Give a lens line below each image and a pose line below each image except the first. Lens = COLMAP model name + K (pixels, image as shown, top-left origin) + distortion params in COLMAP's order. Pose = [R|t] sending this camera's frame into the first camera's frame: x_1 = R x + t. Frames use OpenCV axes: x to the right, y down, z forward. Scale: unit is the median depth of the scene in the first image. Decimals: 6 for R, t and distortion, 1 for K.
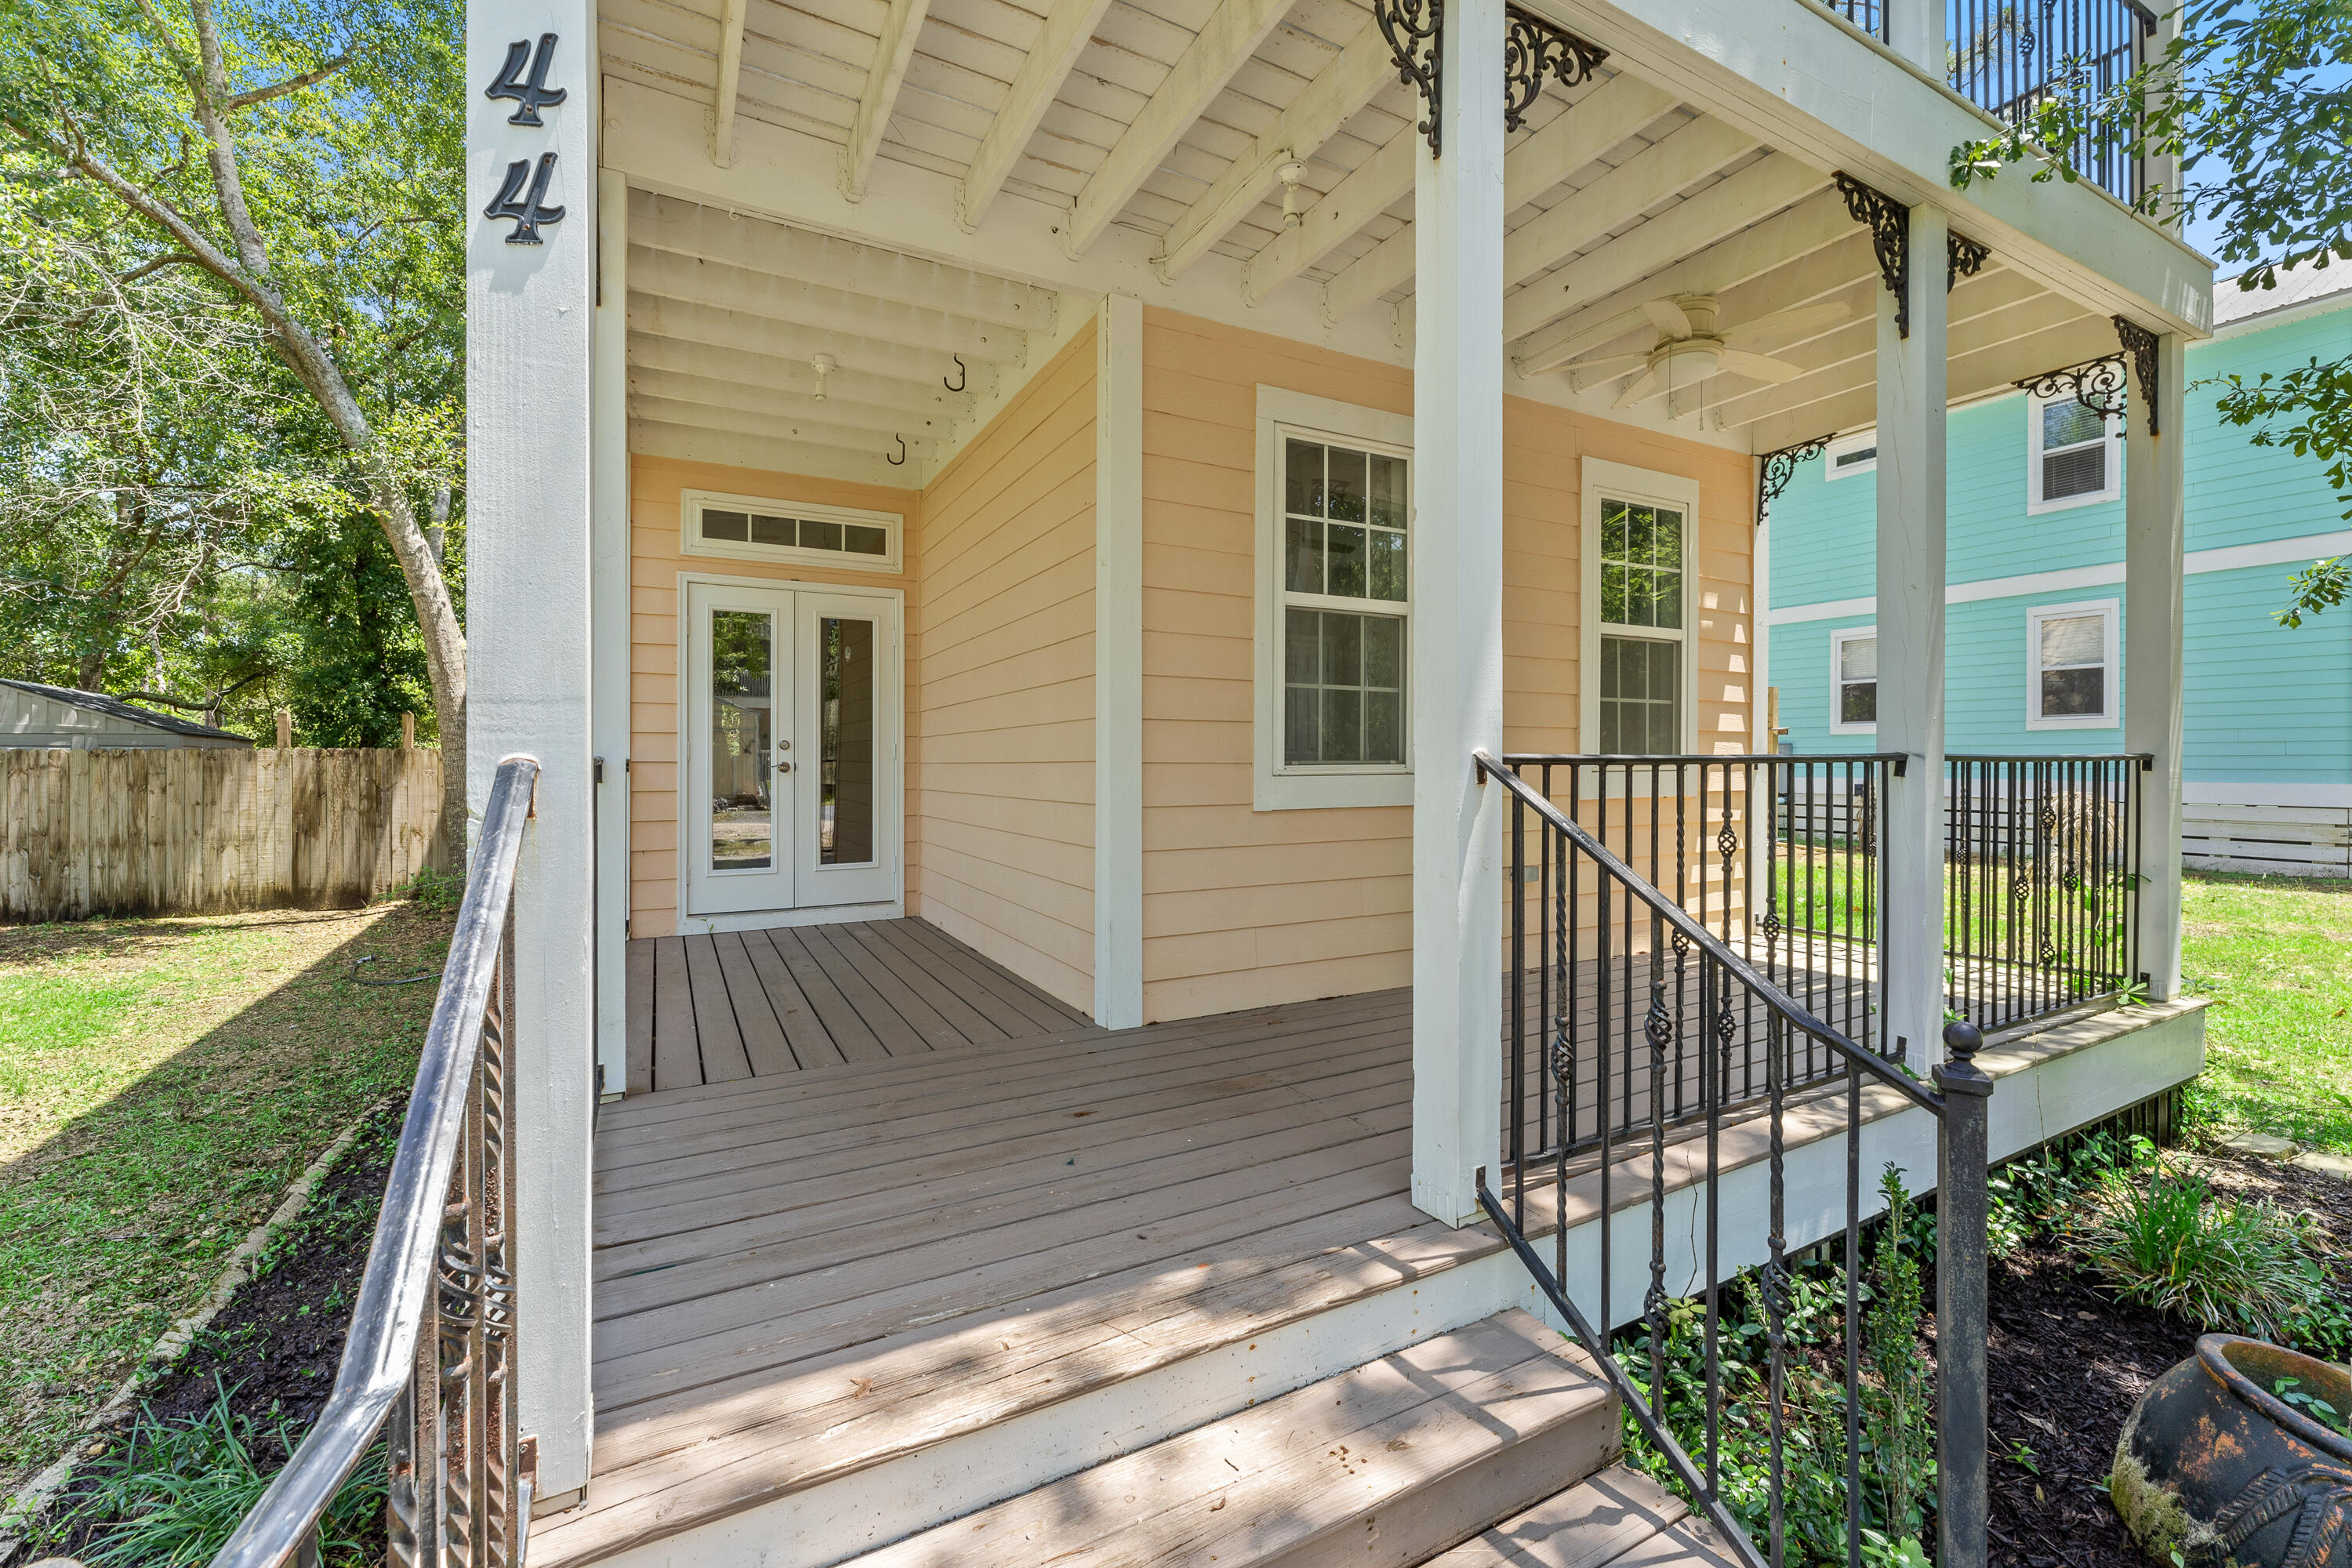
lens RADIAL K [[941.8, 0, 1165.6], [0, 941.8, 763.2], [0, 0, 1]] dist [-0.001281, -0.000304]
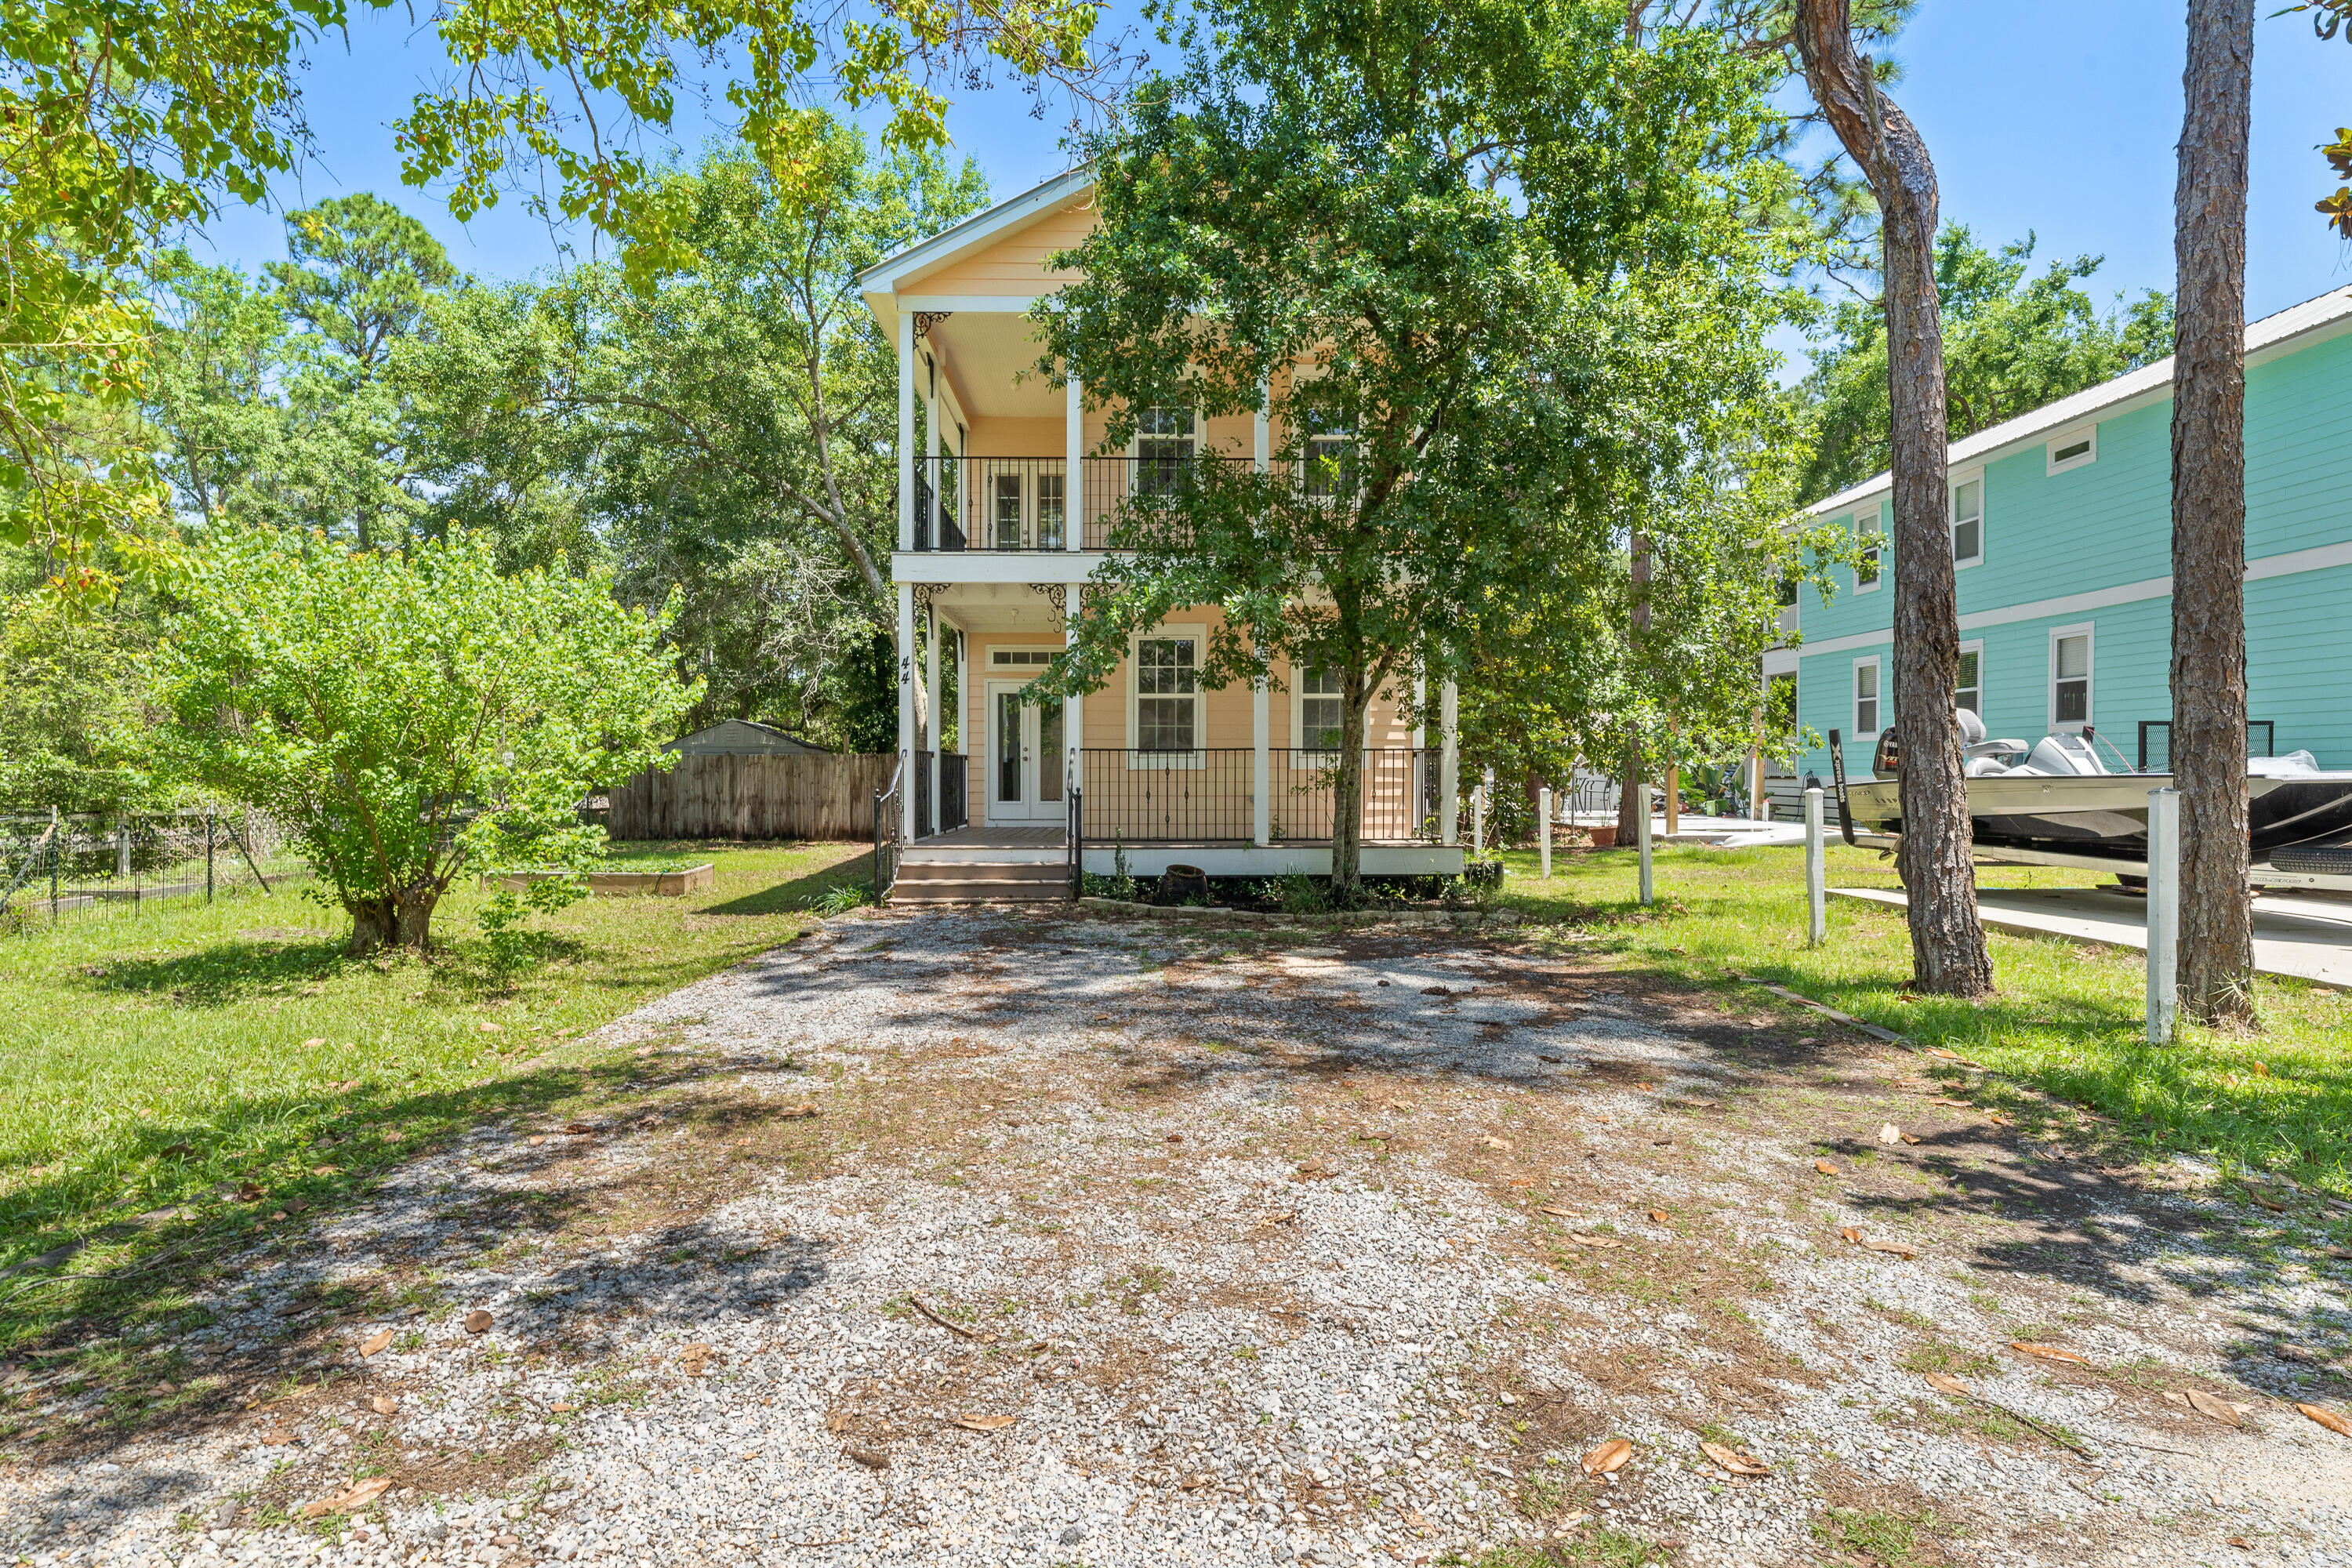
lens RADIAL K [[1240.1, 0, 1176.0], [0, 1240.1, 784.0], [0, 0, 1]] dist [0.000308, -0.000036]
pose [[0.894399, 0.005987, -0.447231, 1.369304], [-0.003007, 0.999968, 0.007375, 0.044777], [0.447261, -0.005251, 0.894388, -1.661941]]
